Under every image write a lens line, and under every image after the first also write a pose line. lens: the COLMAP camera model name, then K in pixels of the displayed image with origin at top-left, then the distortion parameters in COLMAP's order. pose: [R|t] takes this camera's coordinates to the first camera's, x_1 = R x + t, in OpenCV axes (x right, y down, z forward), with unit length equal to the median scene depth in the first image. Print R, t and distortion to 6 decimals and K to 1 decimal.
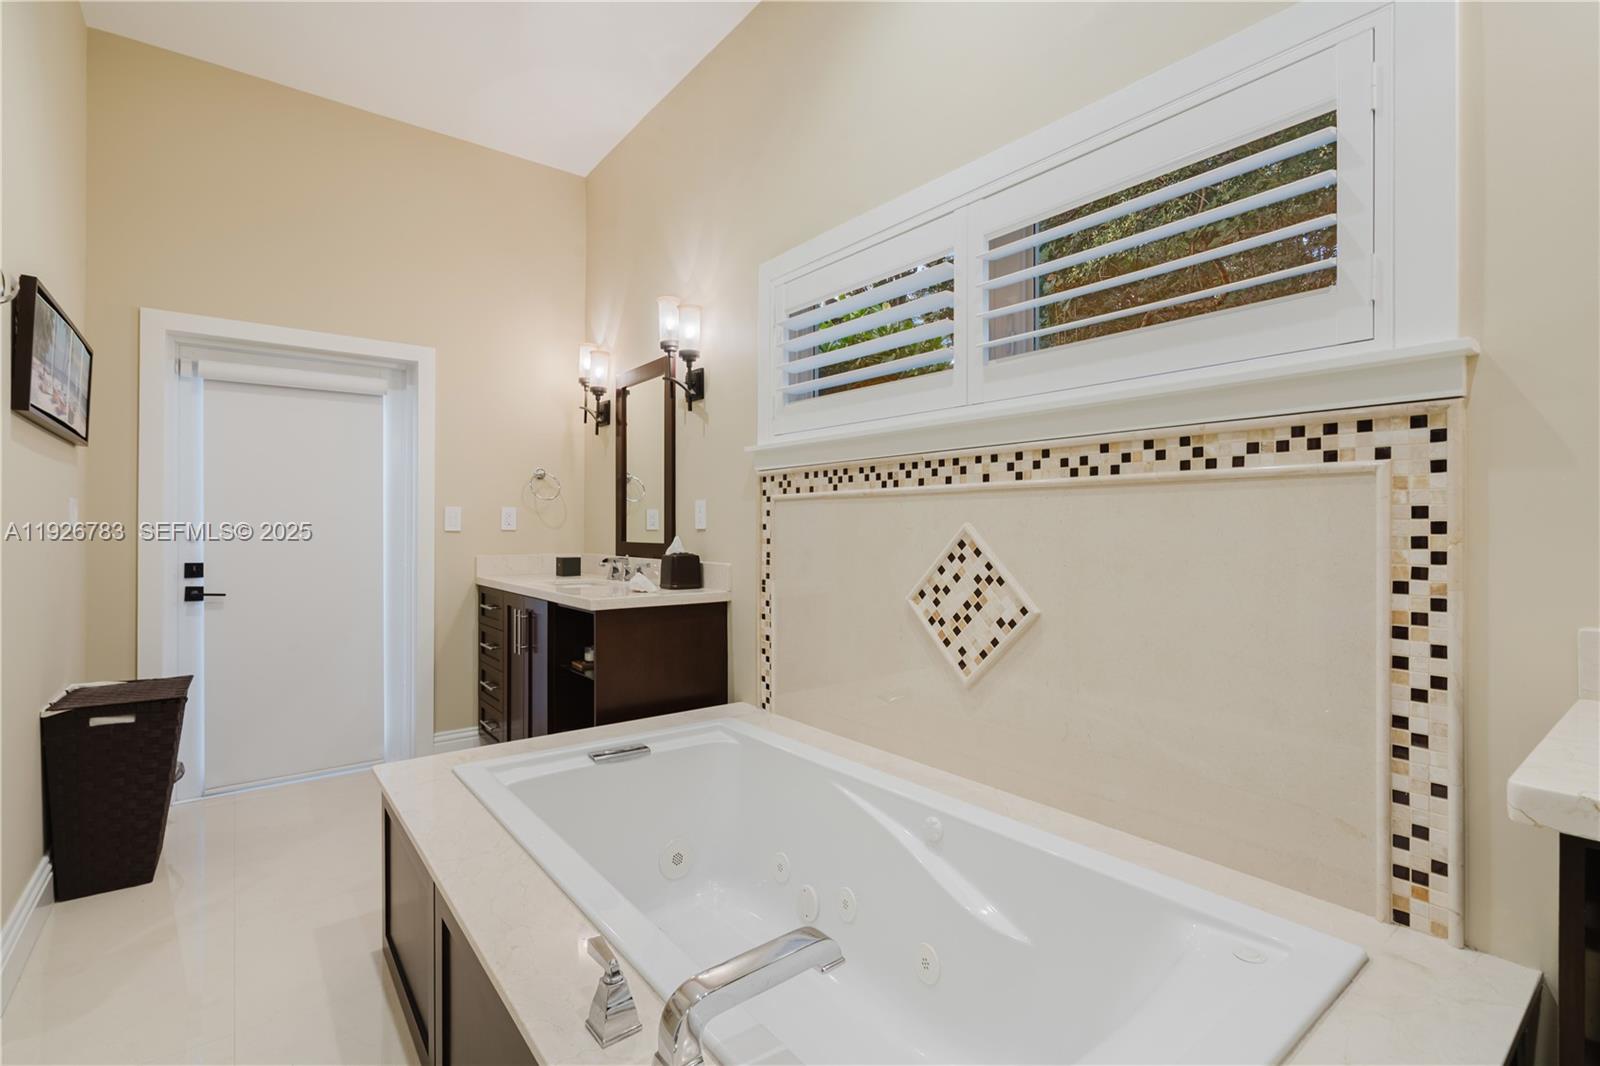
lens RADIAL K [[726.6, 0, 810.1], [0, 726.6, 526.0], [0, 0, 1]] dist [-0.006387, 0.002526]
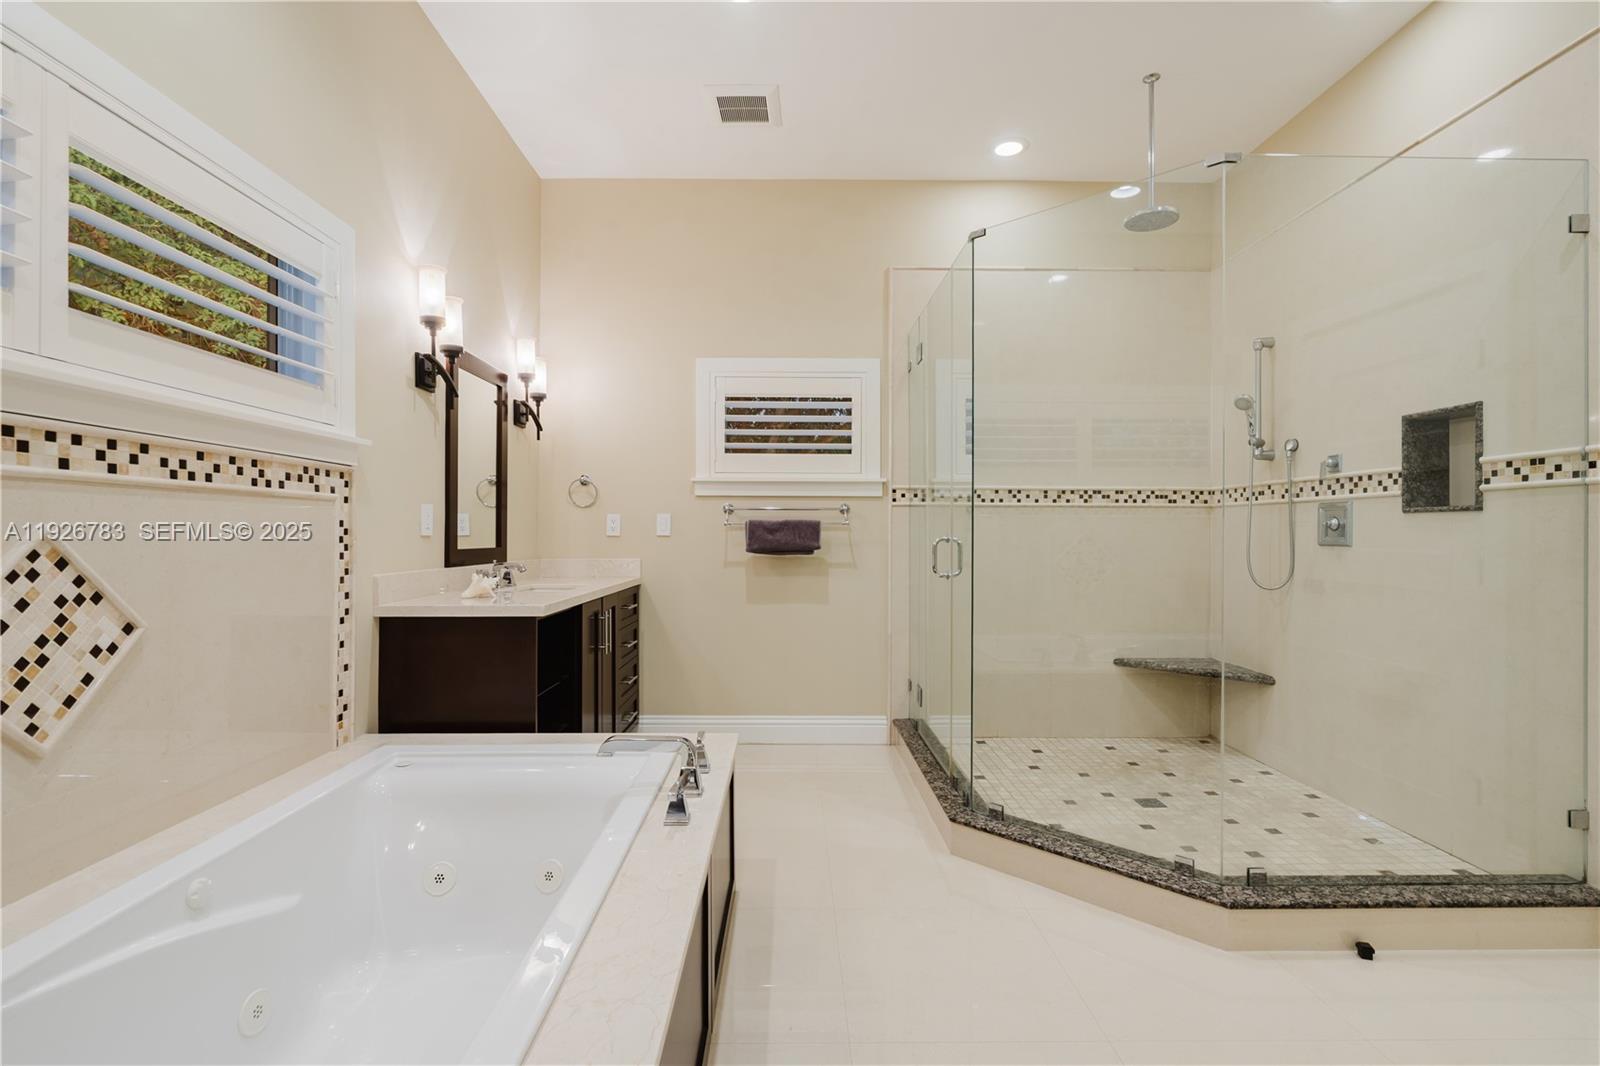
lens RADIAL K [[726.6, 0, 803.6], [0, 726.6, 534.1], [0, 0, 1]] dist [-0.006387, 0.002526]
pose [[-0.792105, 0.000051, 0.610385, -0.870714], [-0.000437, 1.000000, -0.000651, 0.006192], [-0.610385, -0.000783, -0.792104, 1.215197]]
